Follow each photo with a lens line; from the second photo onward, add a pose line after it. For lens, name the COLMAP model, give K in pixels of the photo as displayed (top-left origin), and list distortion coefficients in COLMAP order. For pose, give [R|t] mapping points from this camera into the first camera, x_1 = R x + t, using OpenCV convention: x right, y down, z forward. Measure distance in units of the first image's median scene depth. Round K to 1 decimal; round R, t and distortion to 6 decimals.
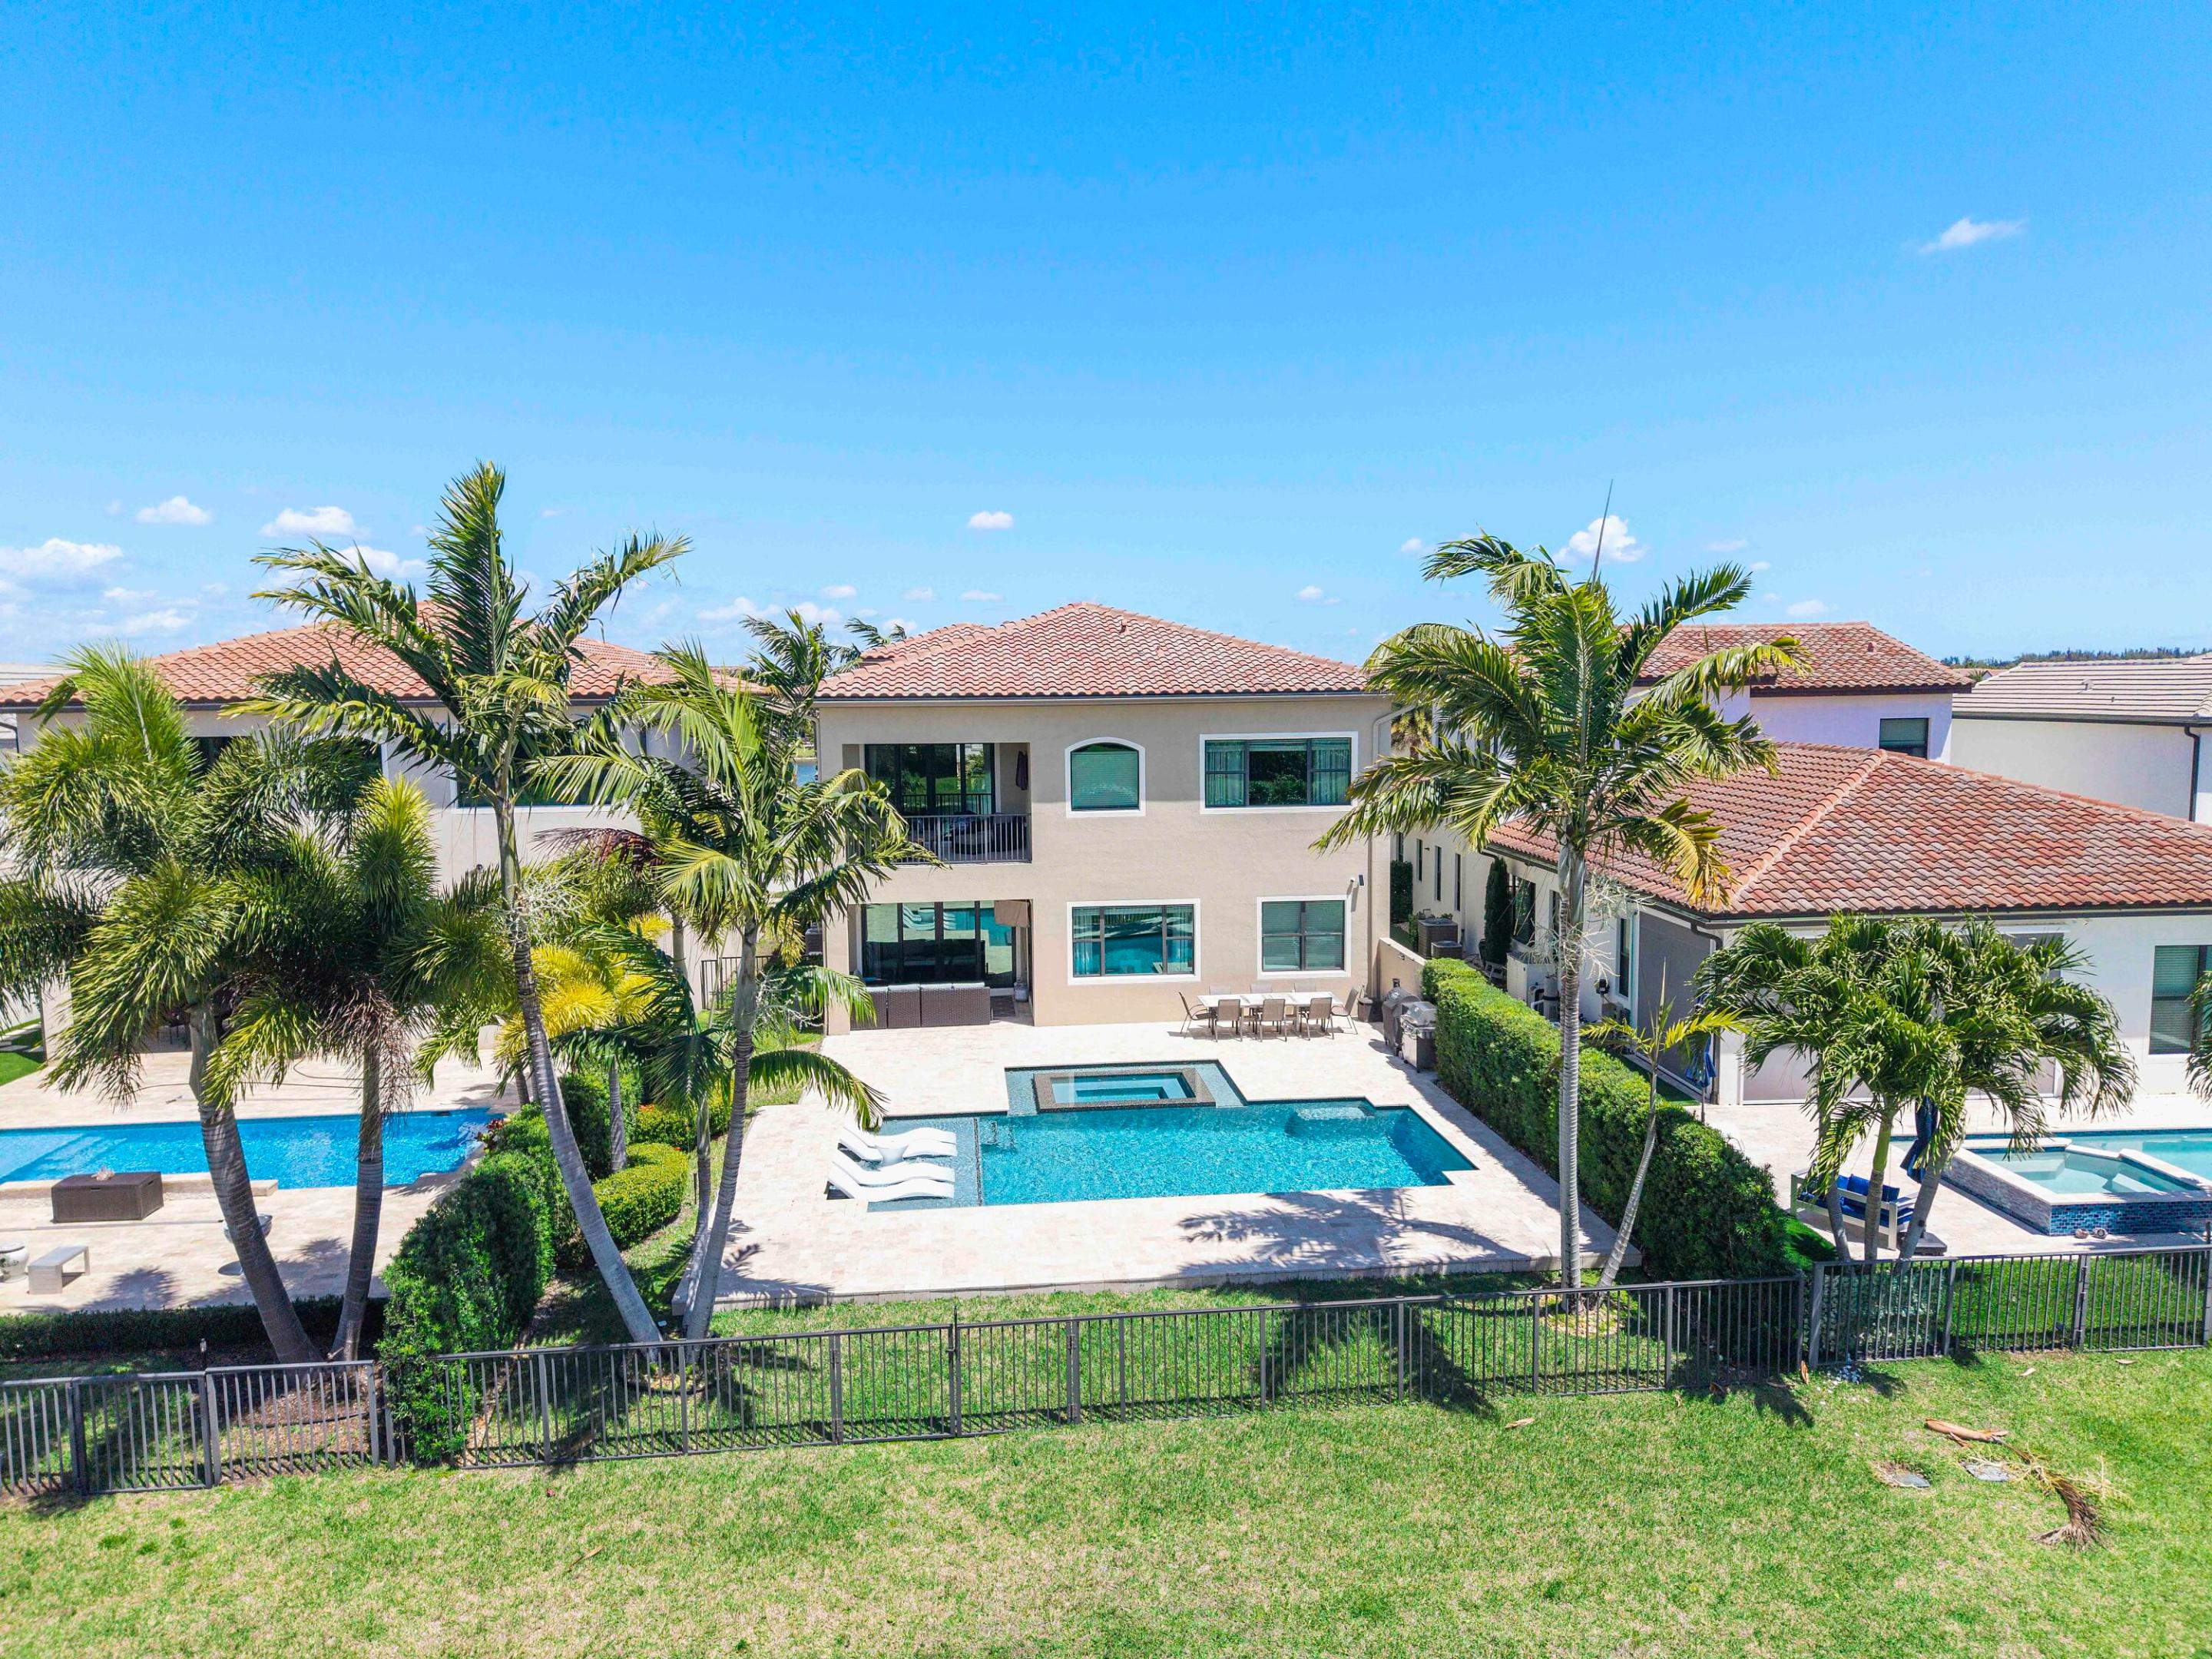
lens RADIAL K [[1518.2, 0, 1102.3], [0, 1518.2, 817.0], [0, 0, 1]] dist [-0.001292, -0.006122]
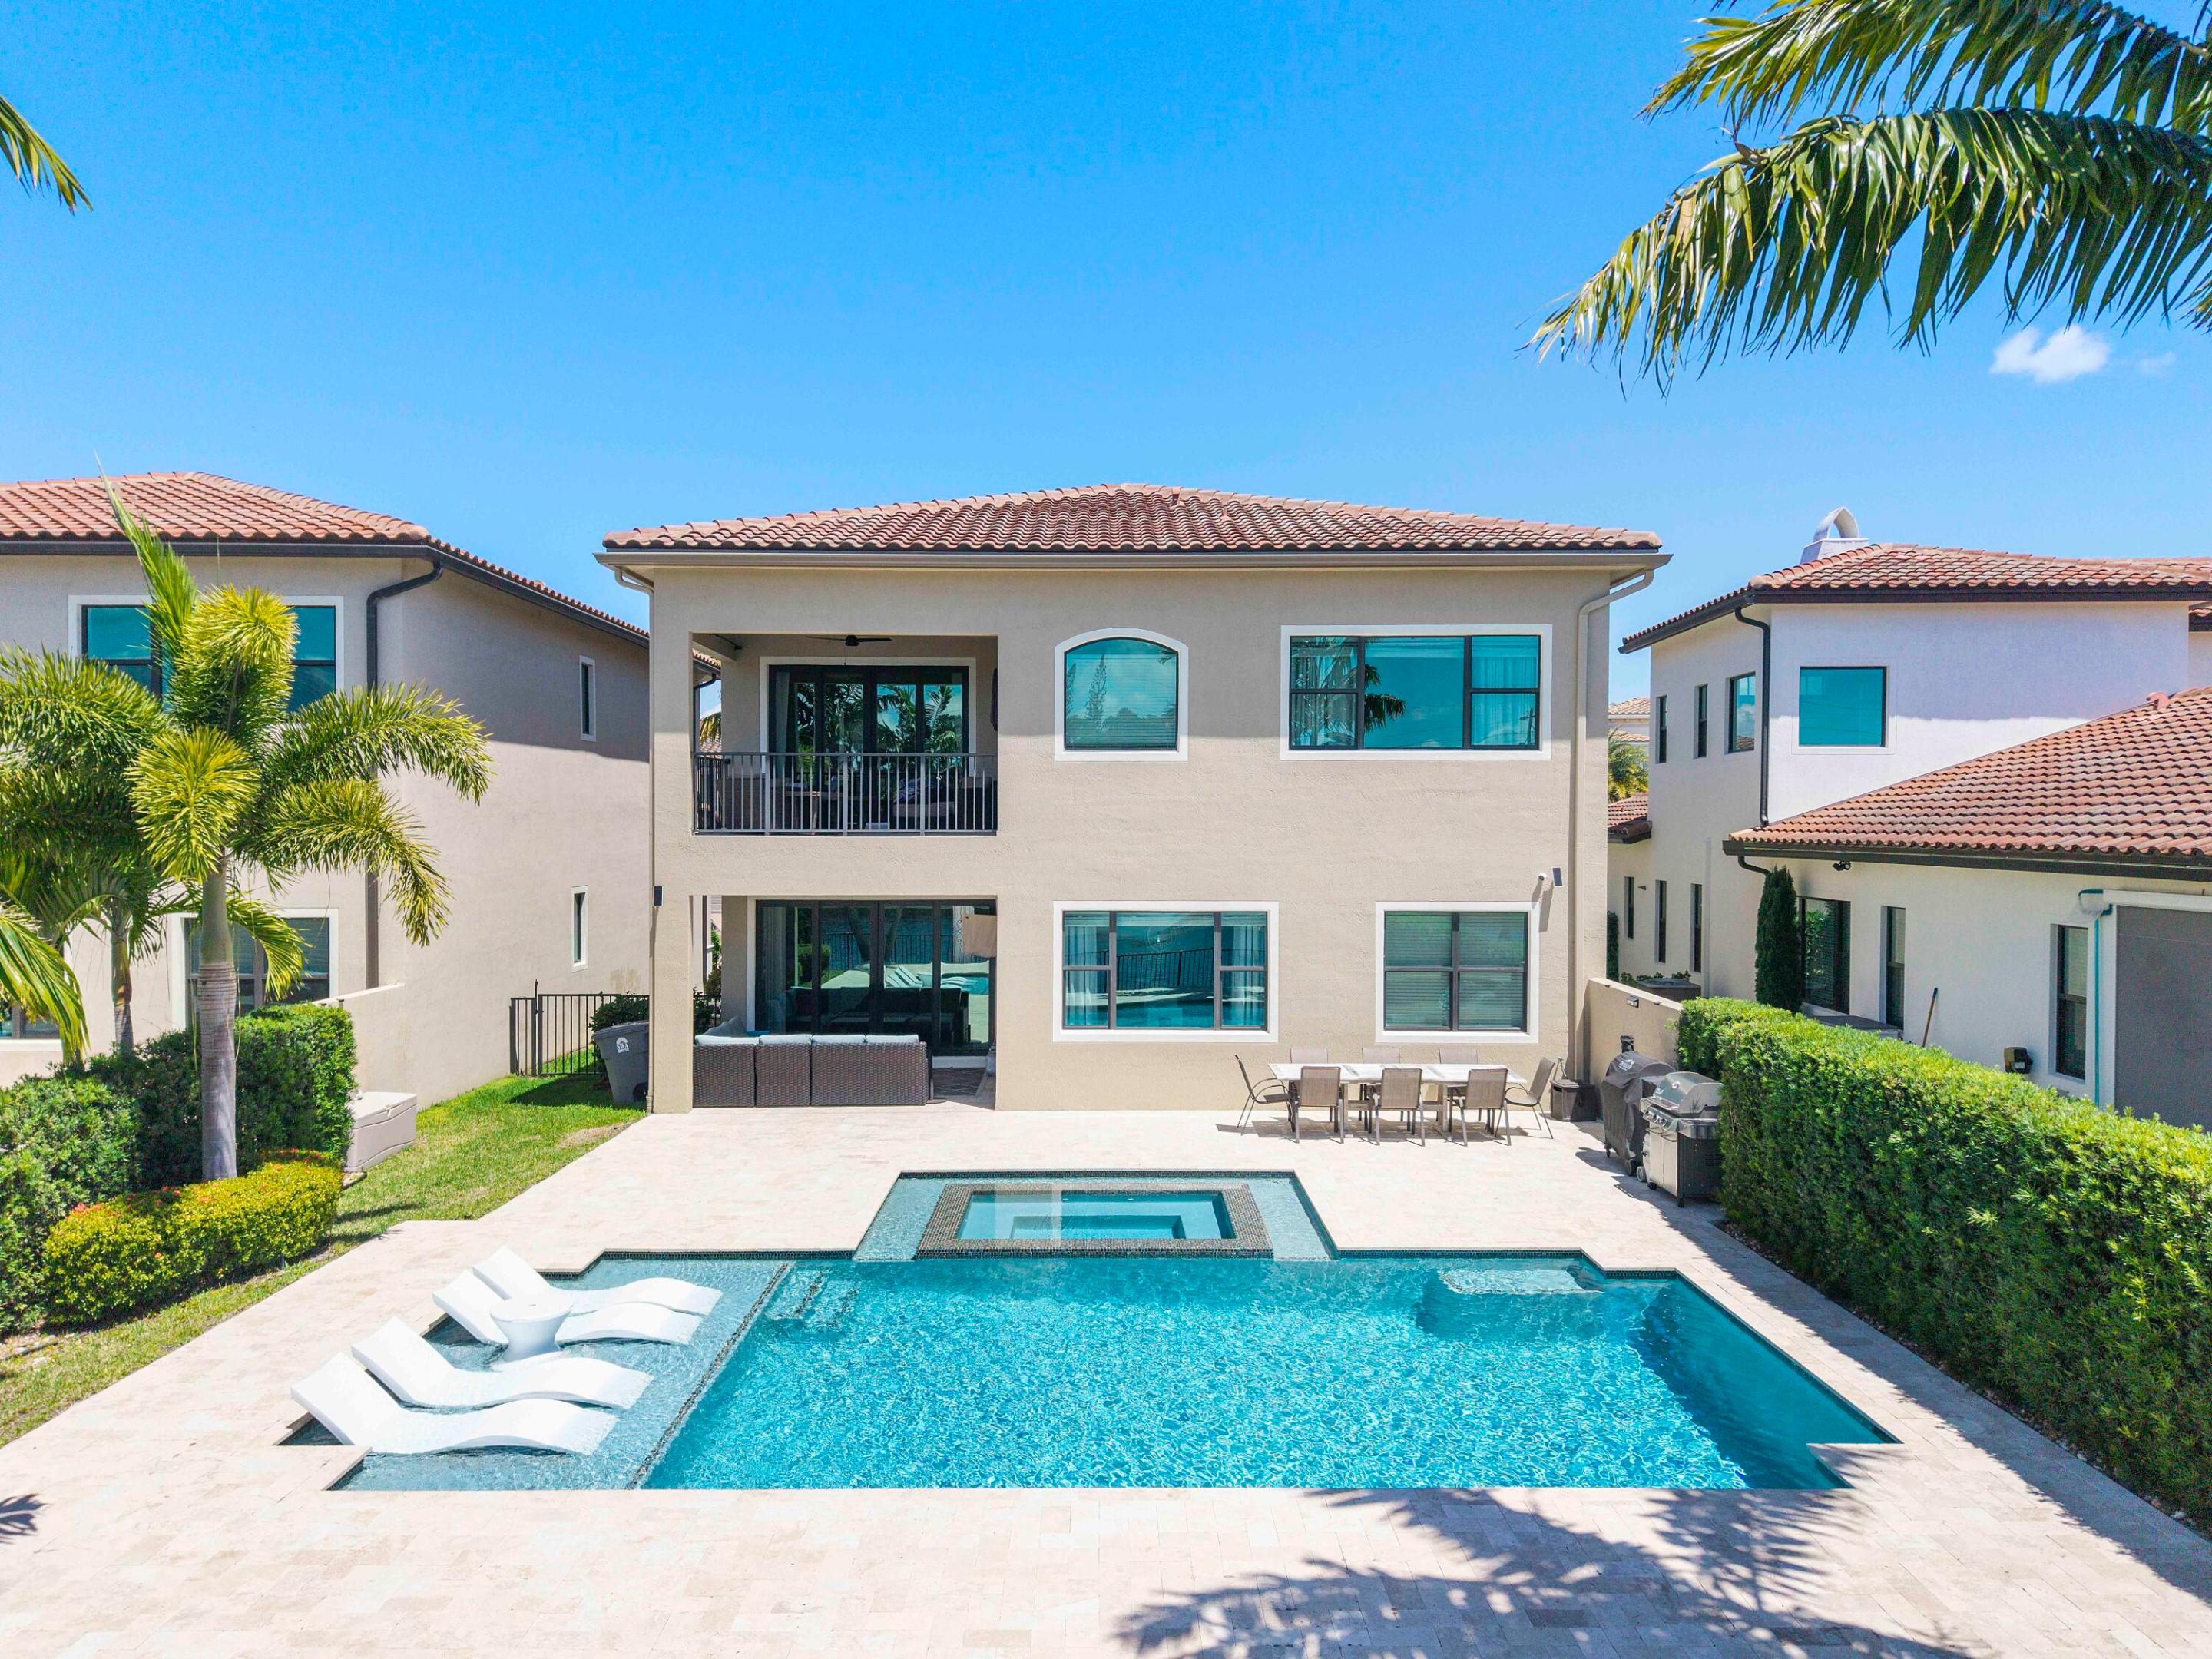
lens RADIAL K [[1536.7, 0, 1099.3], [0, 1536.7, 838.3], [0, 0, 1]] dist [0.004991, 0.002286]
pose [[0.995086, 0.013462, -0.098096, 0.077846], [-0.021148, 0.996749, -0.077740, 0.112487], [0.096731, 0.079433, 0.992136, 0.577823]]
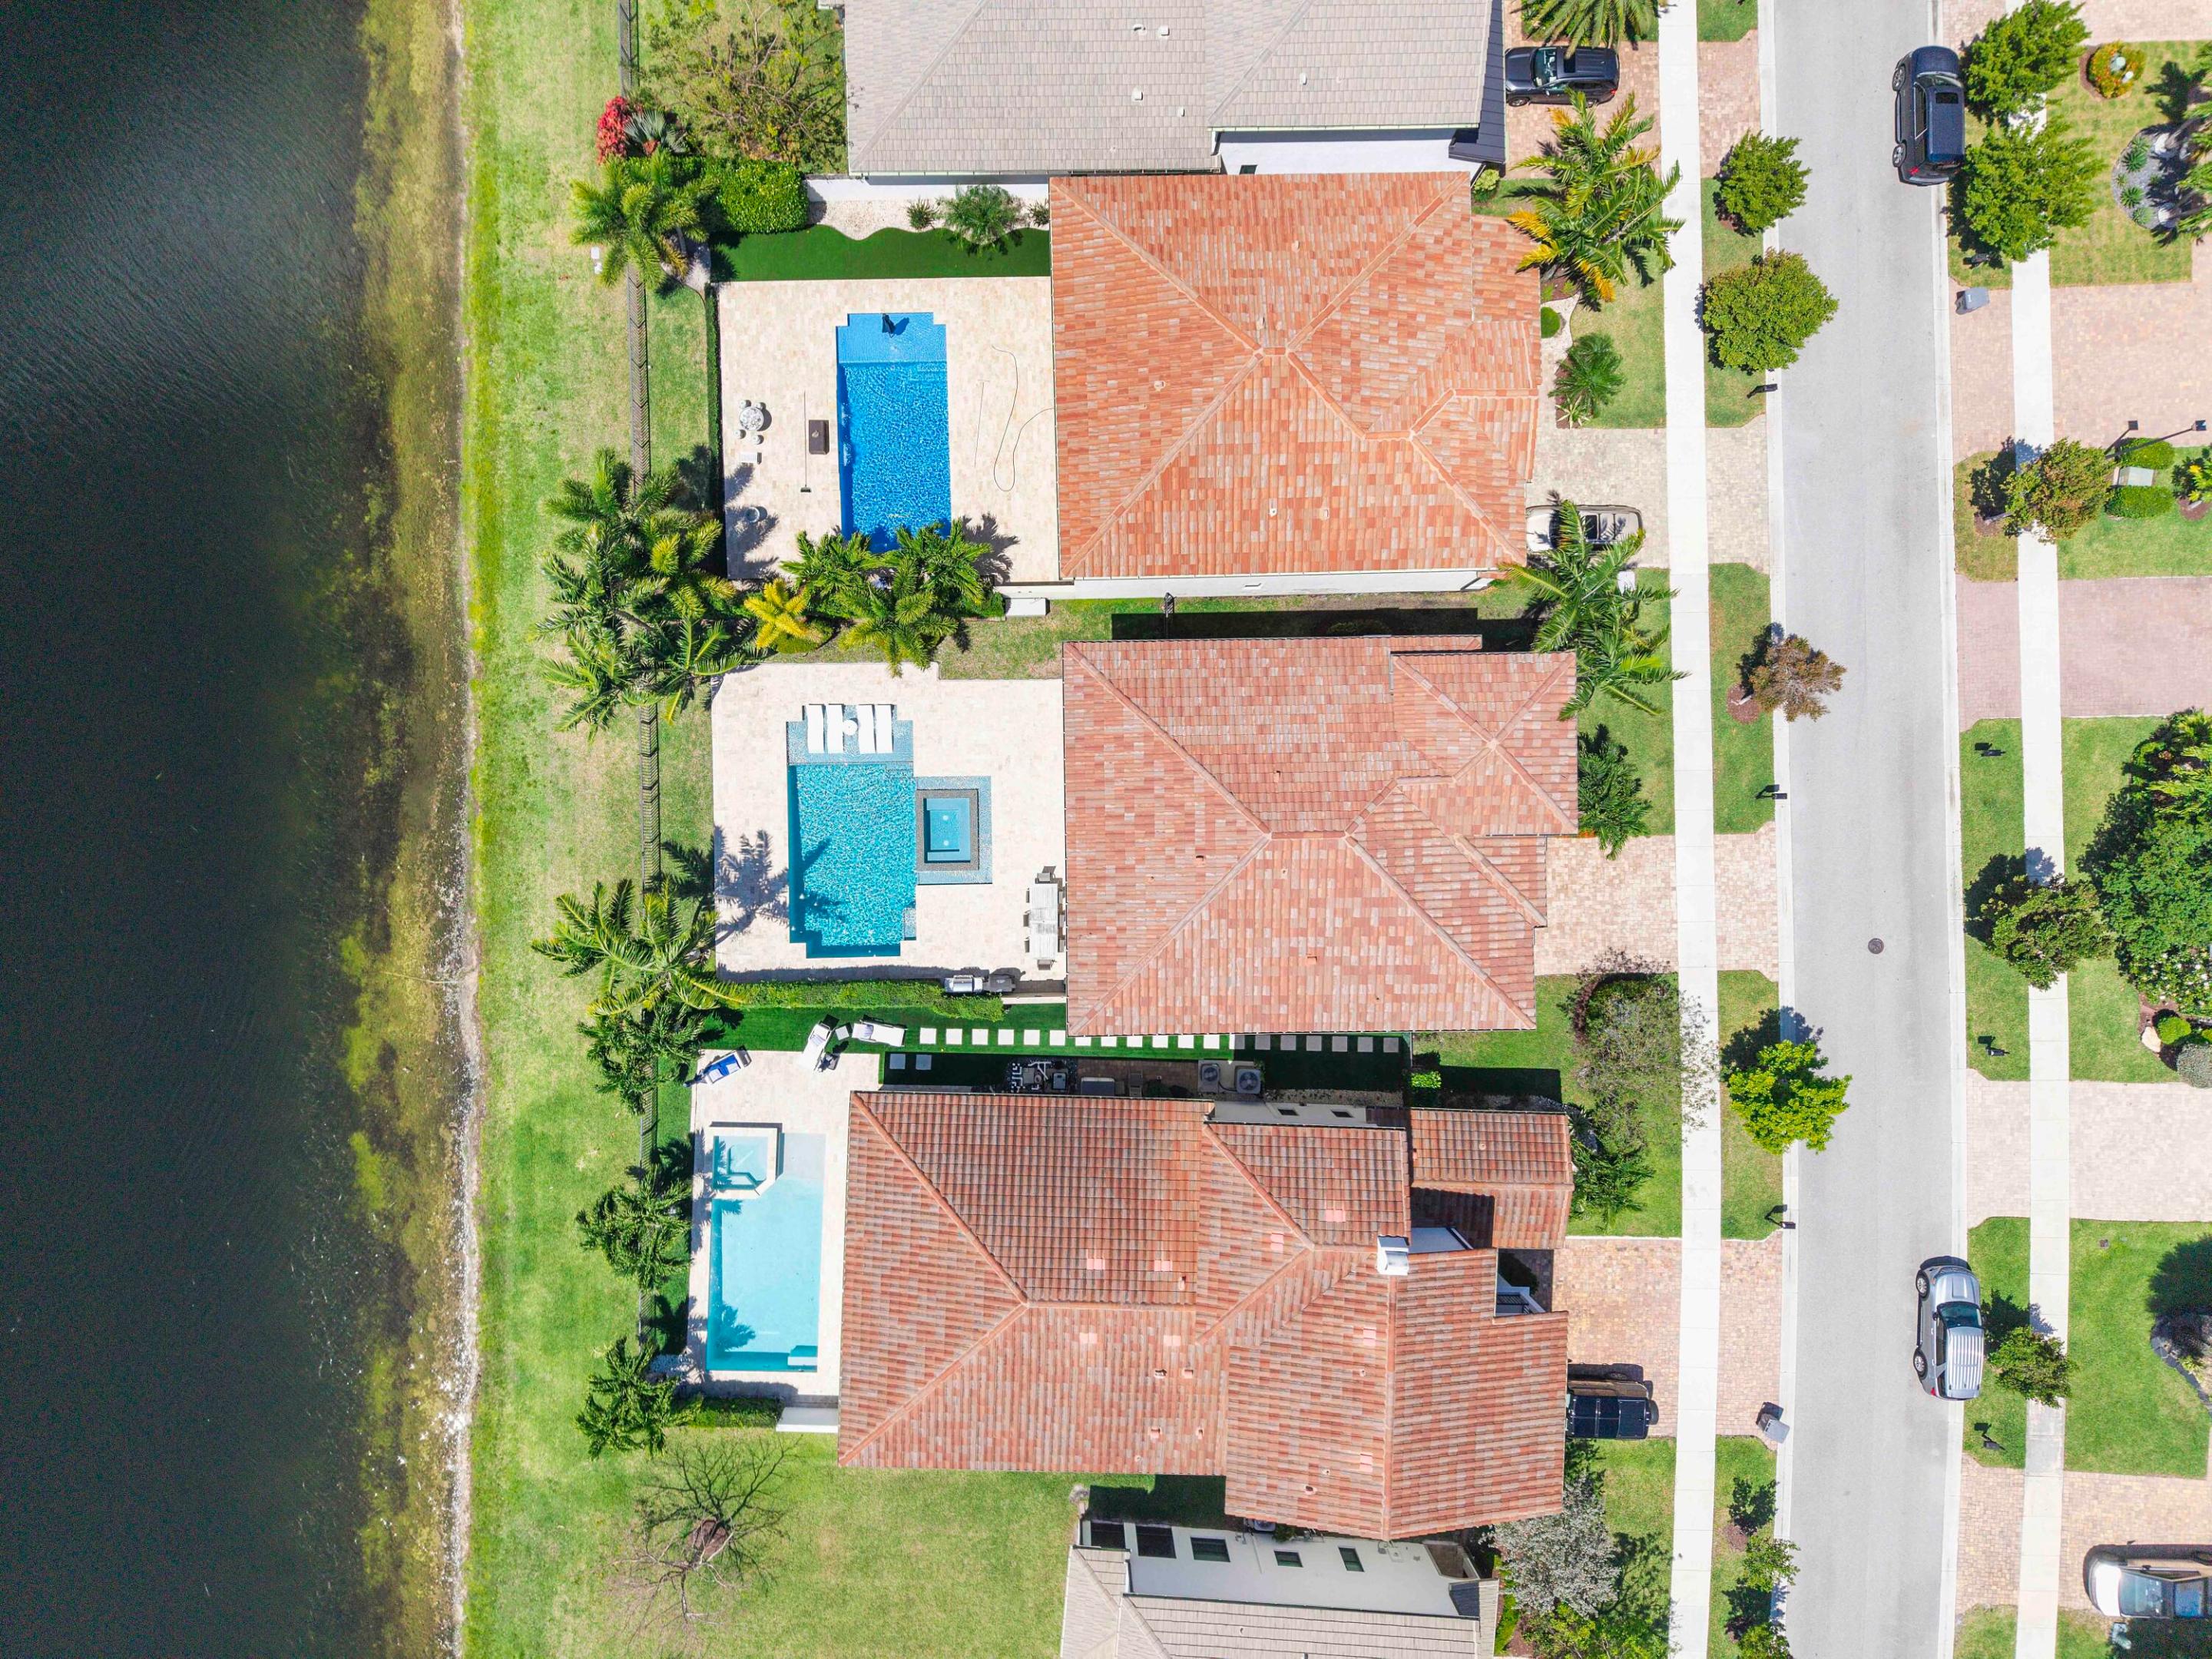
lens RADIAL K [[1532.4, 0, 1108.2], [0, 1532.4, 837.3], [0, 0, 1]] dist [0.022287, -0.024667]
pose [[-0.080647, 0.996705, 0.008704, -0.016465], [-0.105862, -0.017248, 0.994231, -2.406876], [0.991105, 0.079260, 0.106904, 1.225080]]
